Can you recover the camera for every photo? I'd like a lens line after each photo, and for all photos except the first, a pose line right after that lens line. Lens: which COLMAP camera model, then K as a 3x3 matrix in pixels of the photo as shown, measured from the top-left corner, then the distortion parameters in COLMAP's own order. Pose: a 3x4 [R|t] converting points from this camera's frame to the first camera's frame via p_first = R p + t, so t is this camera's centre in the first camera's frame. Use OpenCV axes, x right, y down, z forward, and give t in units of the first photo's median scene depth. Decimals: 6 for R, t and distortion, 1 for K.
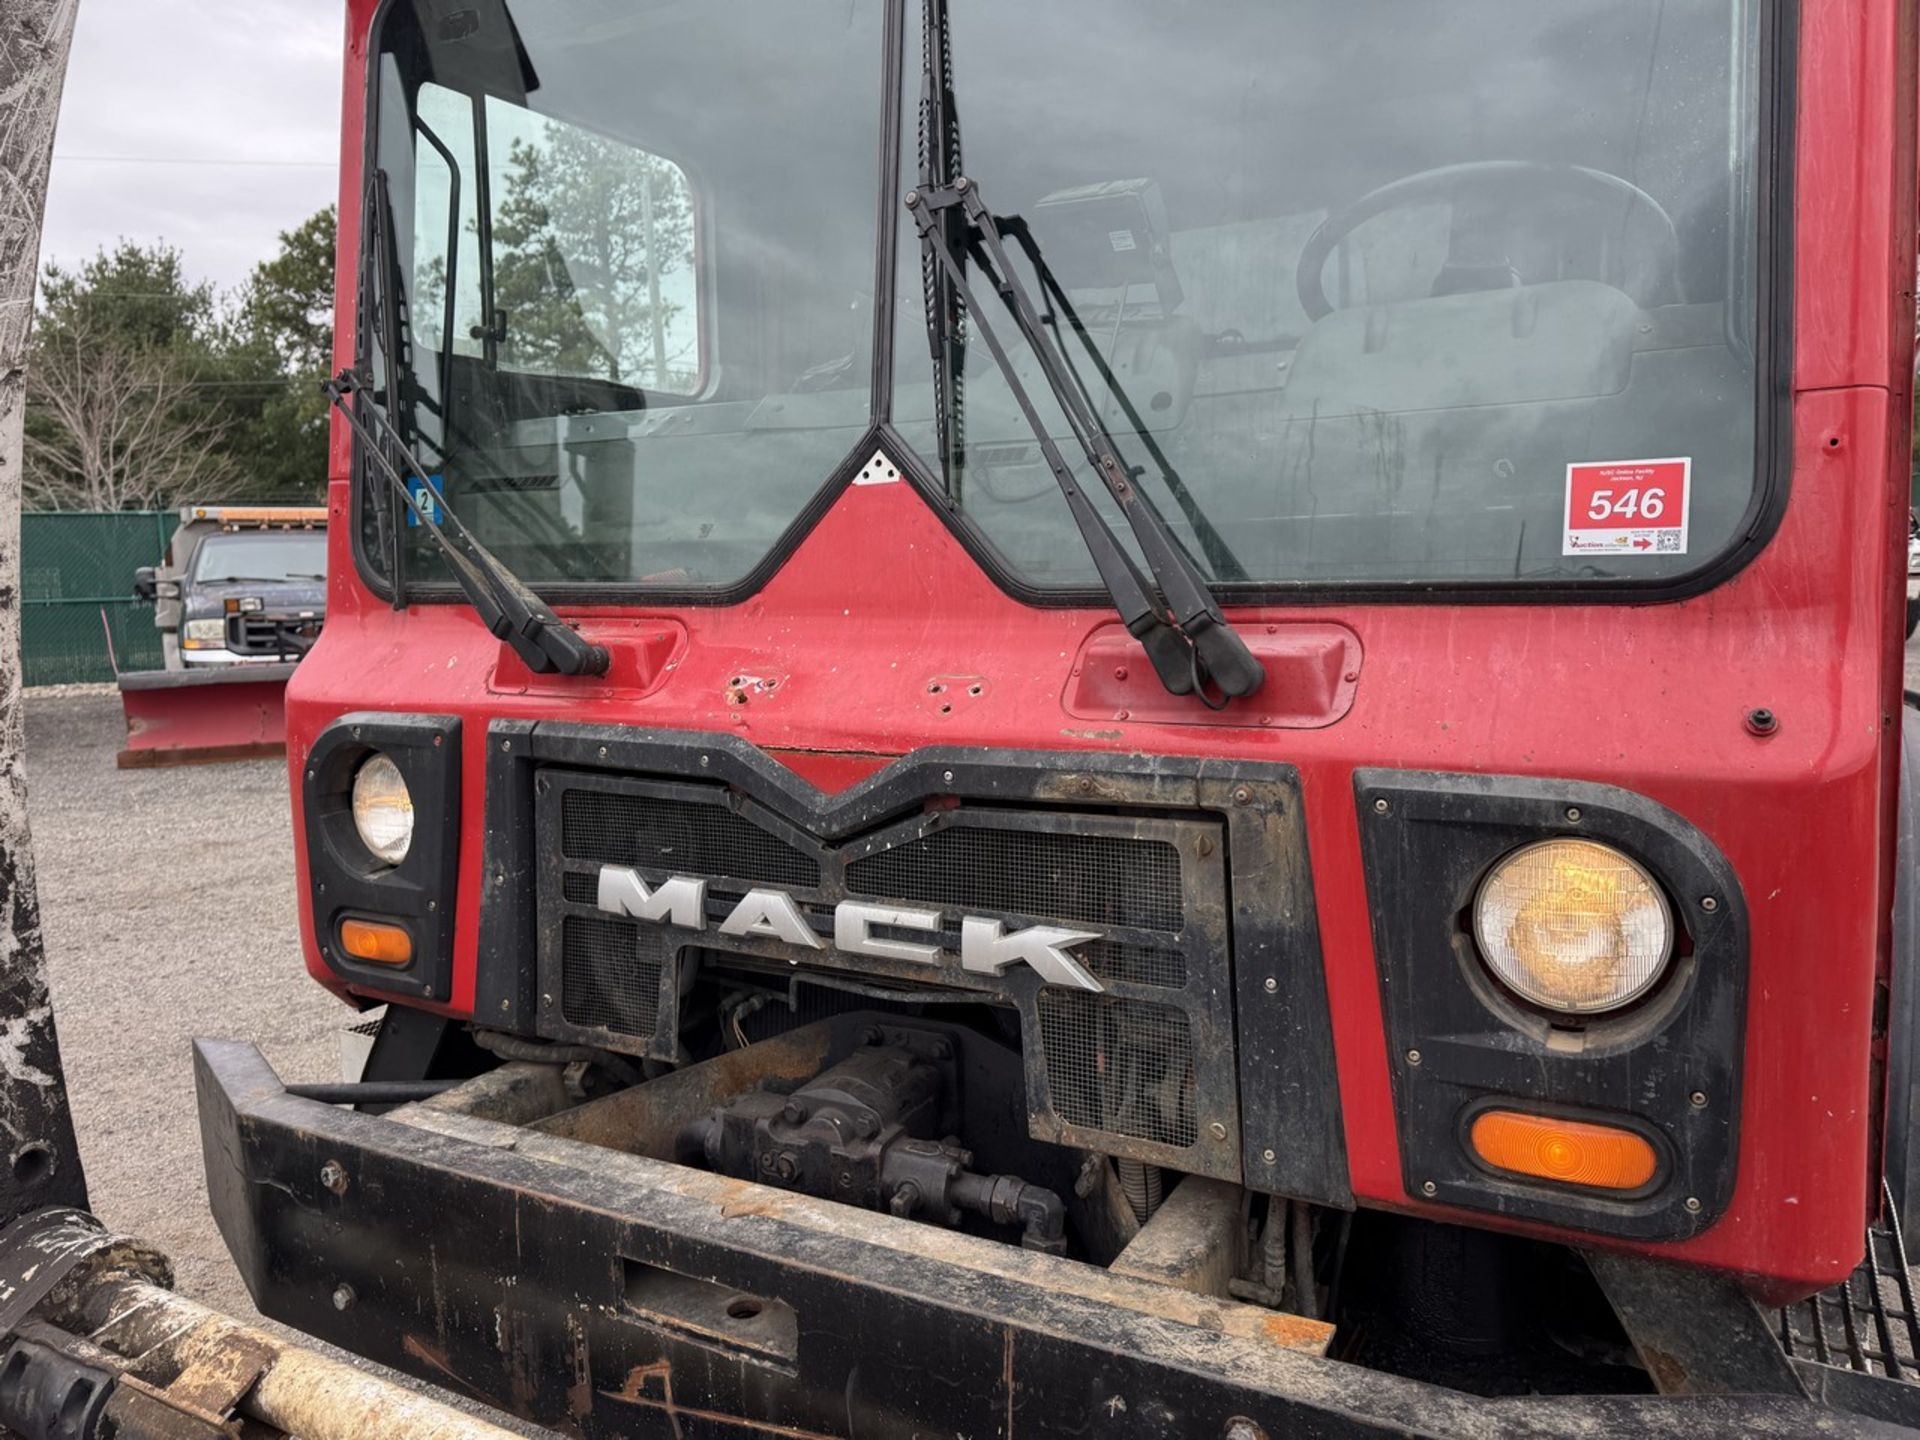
lens RADIAL K [[1332.0, 0, 957.7], [0, 1332.0, 716.9], [0, 0, 1]] dist [0.125388, -0.154473]
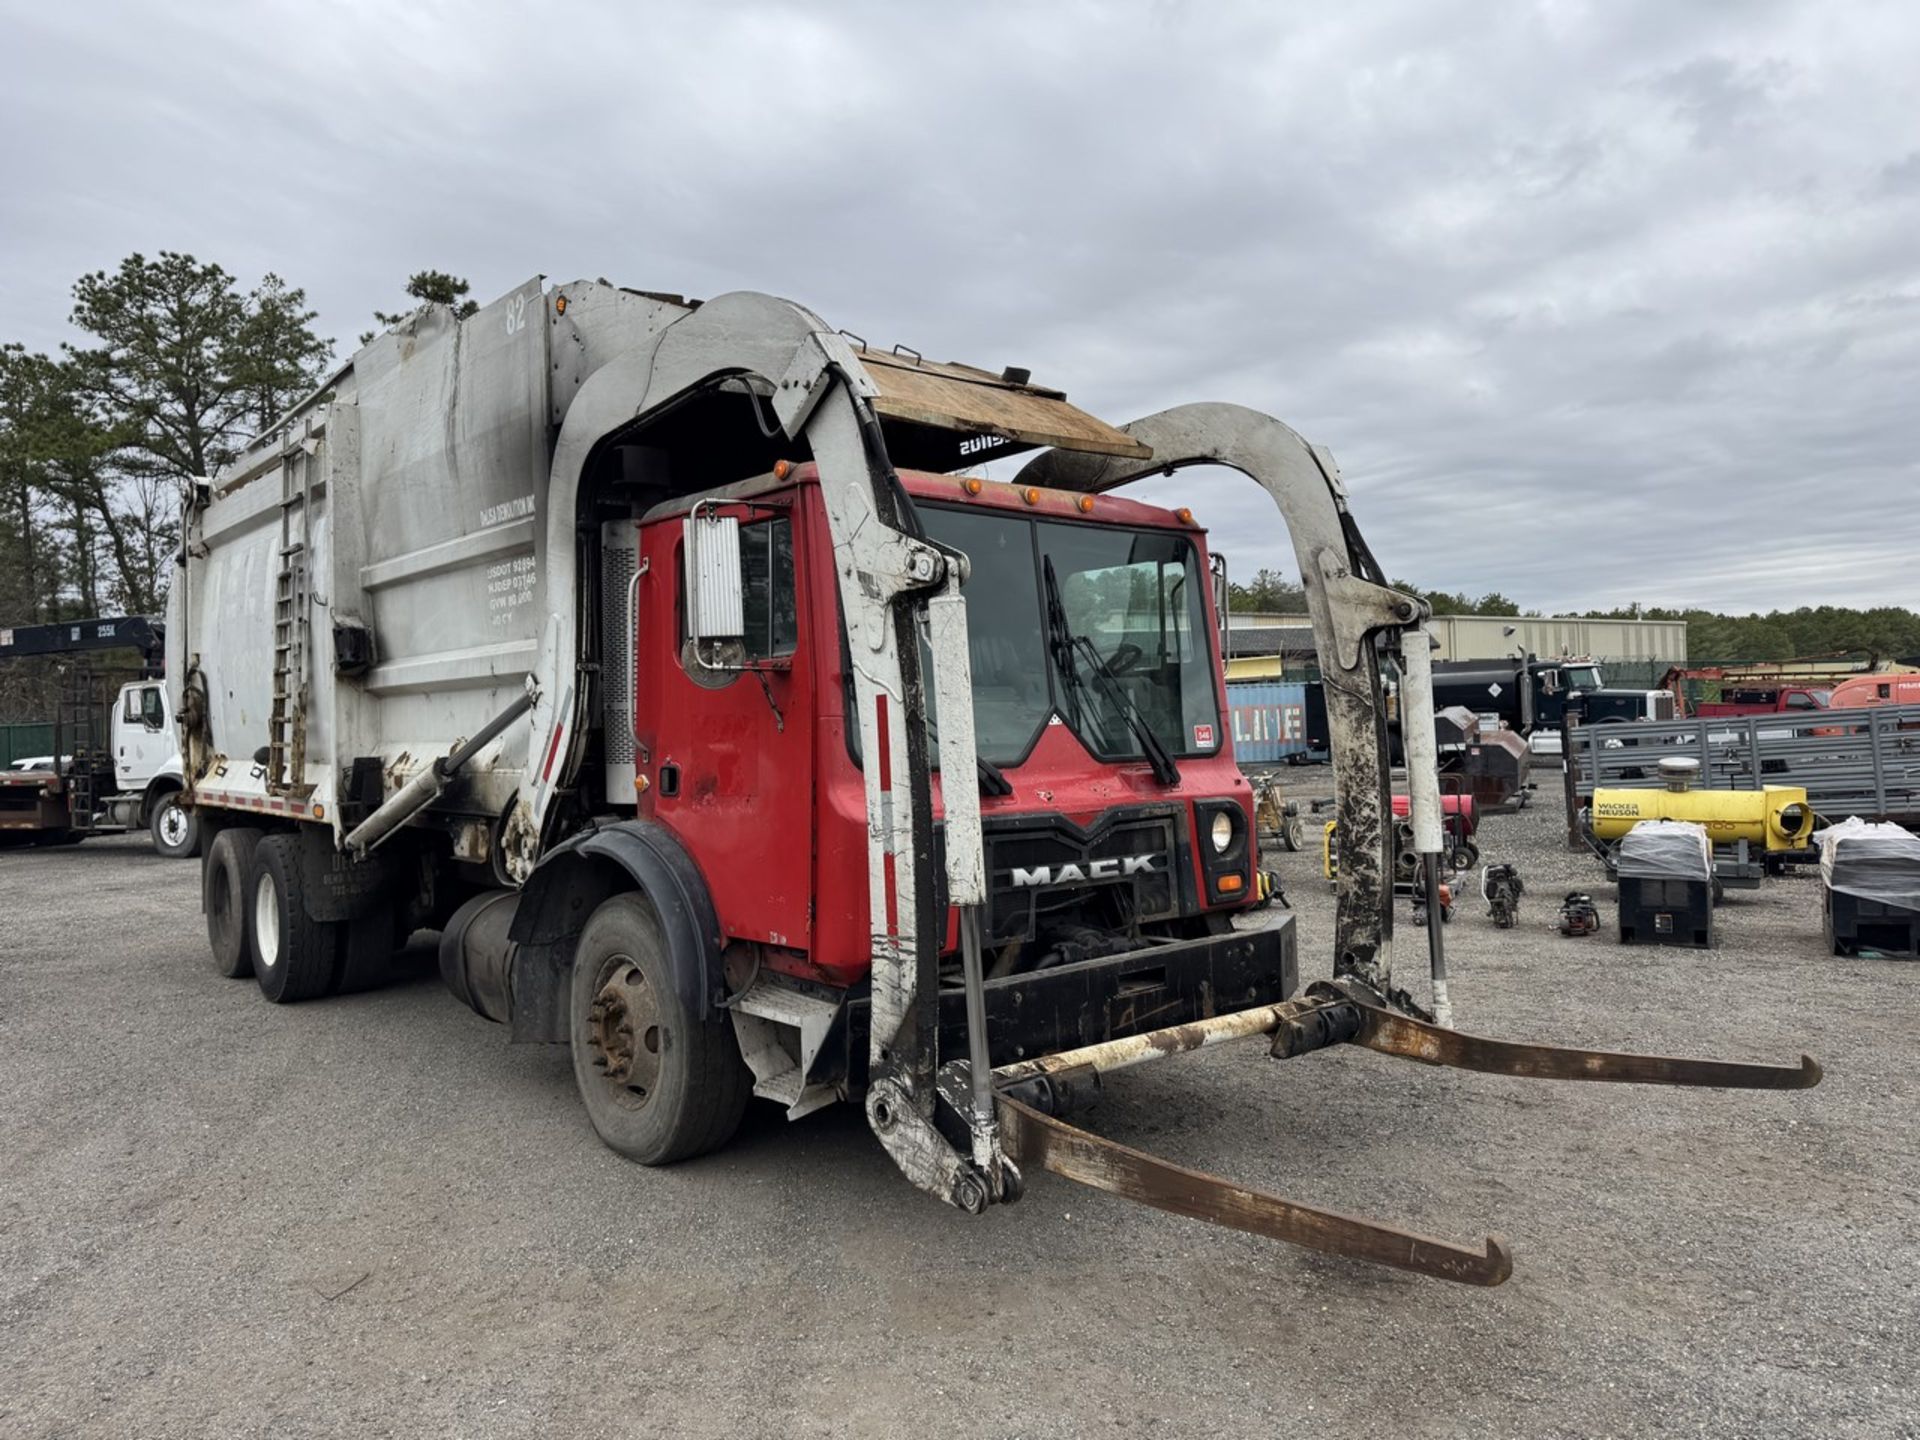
lens RADIAL K [[1332.0, 0, 957.7], [0, 1332.0, 716.9], [0, 0, 1]] dist [0.125388, -0.154473]
pose [[0.345095, 0.025084, 0.938233, -2.434258], [0.132197, 0.988378, -0.075048, 0.000751], [-0.929211, 0.149930, 0.337768, 0.174321]]
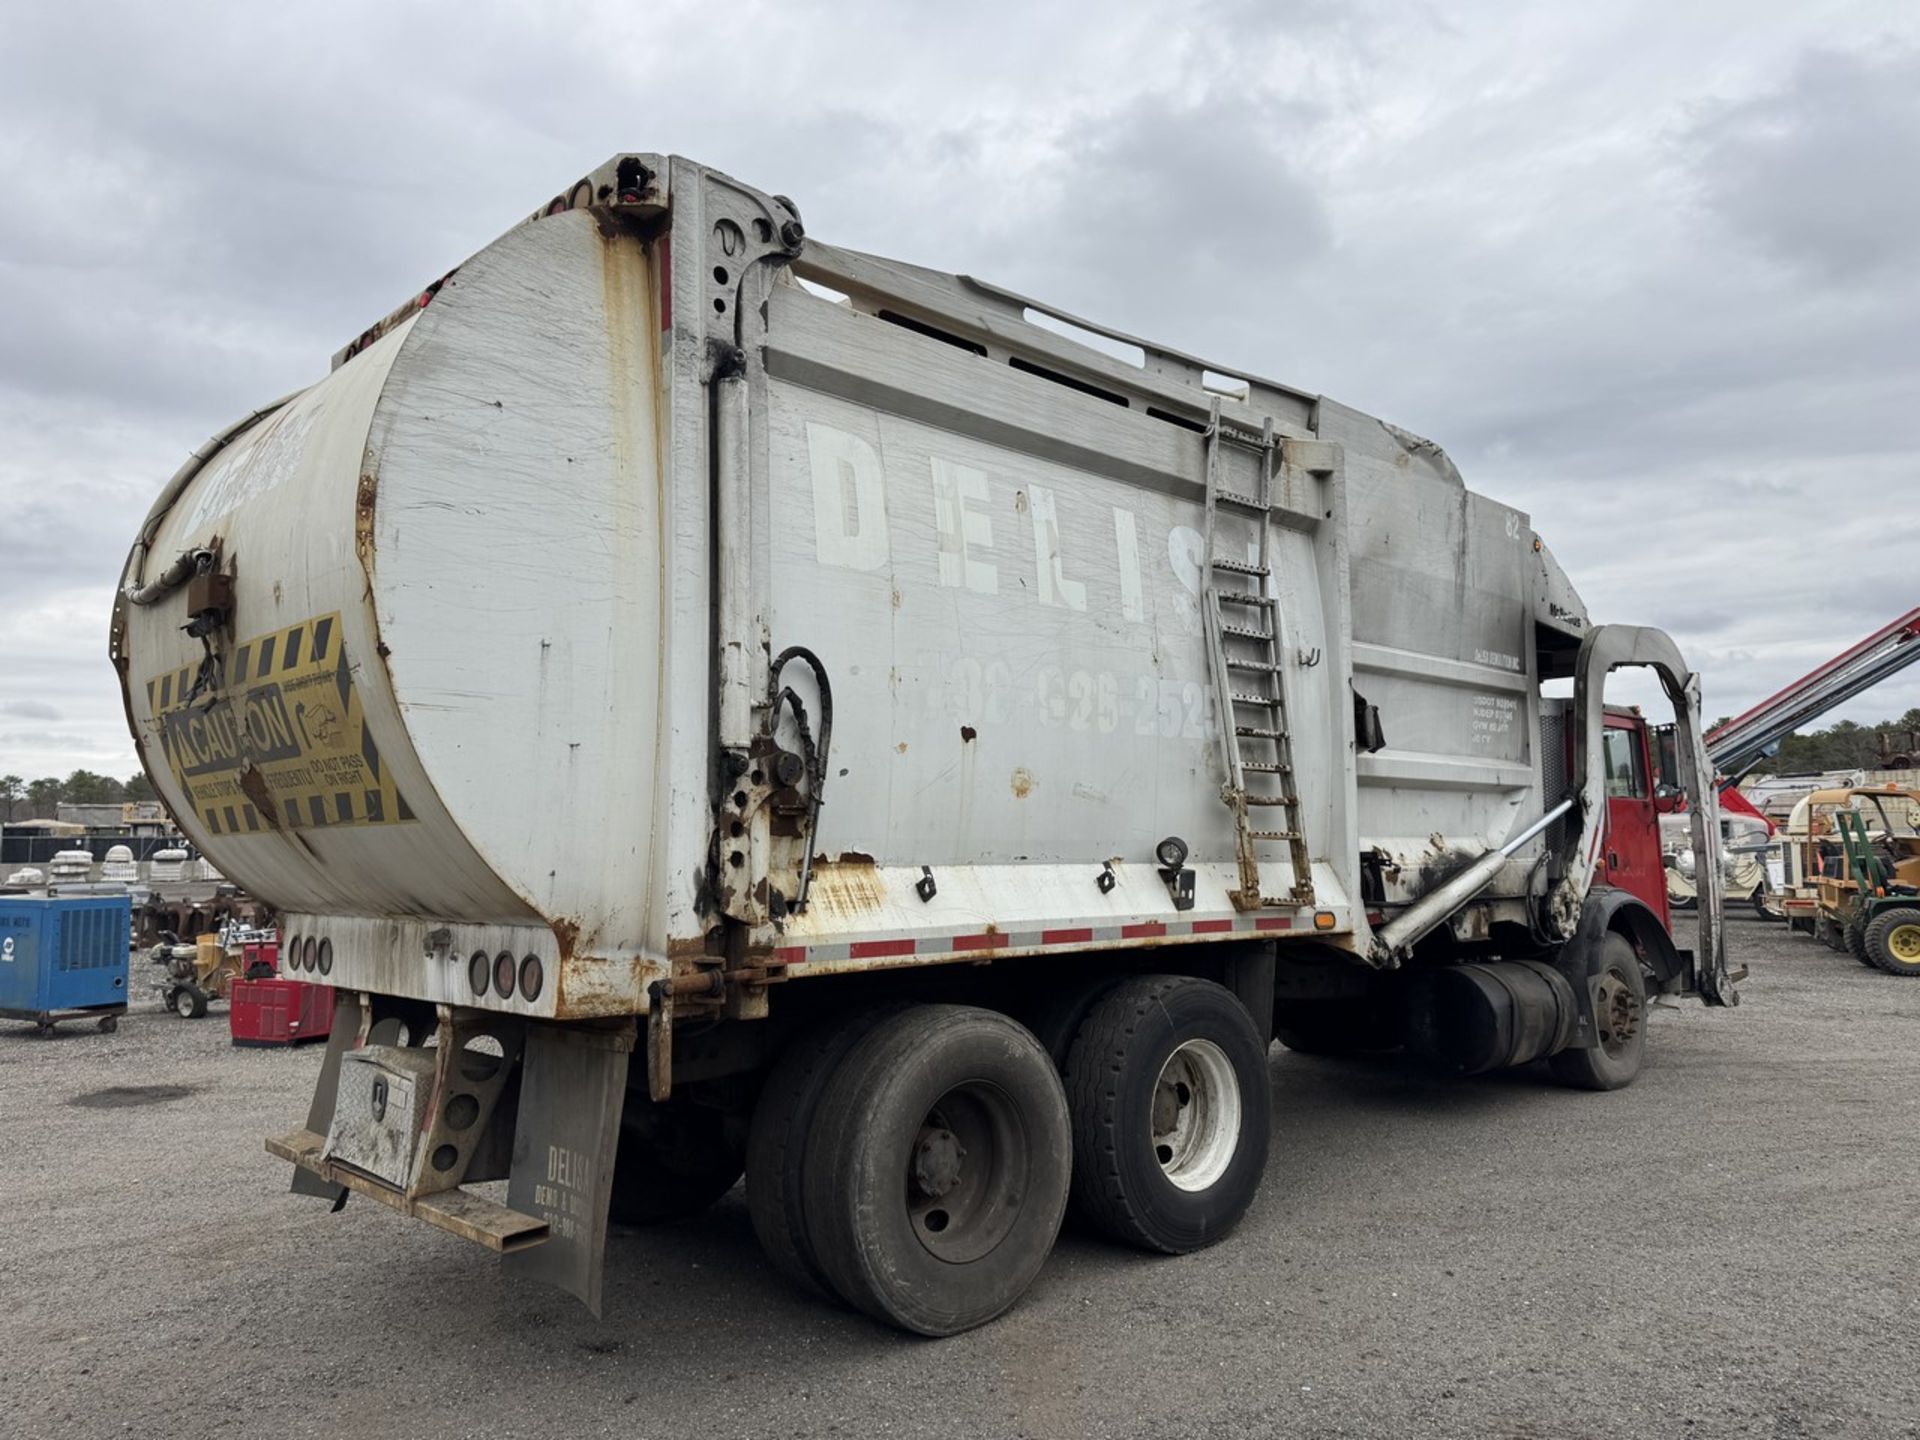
lens RADIAL K [[1336.9, 0, 966.1], [0, 1336.9, 723.6], [0, 0, 1]] dist [0.097378, -0.108134]
pose [[-0.958804, 0.060256, 0.277604, 0.486056], [0.069467, 0.997308, 0.023456, -0.840323], [-0.275444, 0.041774, -0.960409, 6.379614]]
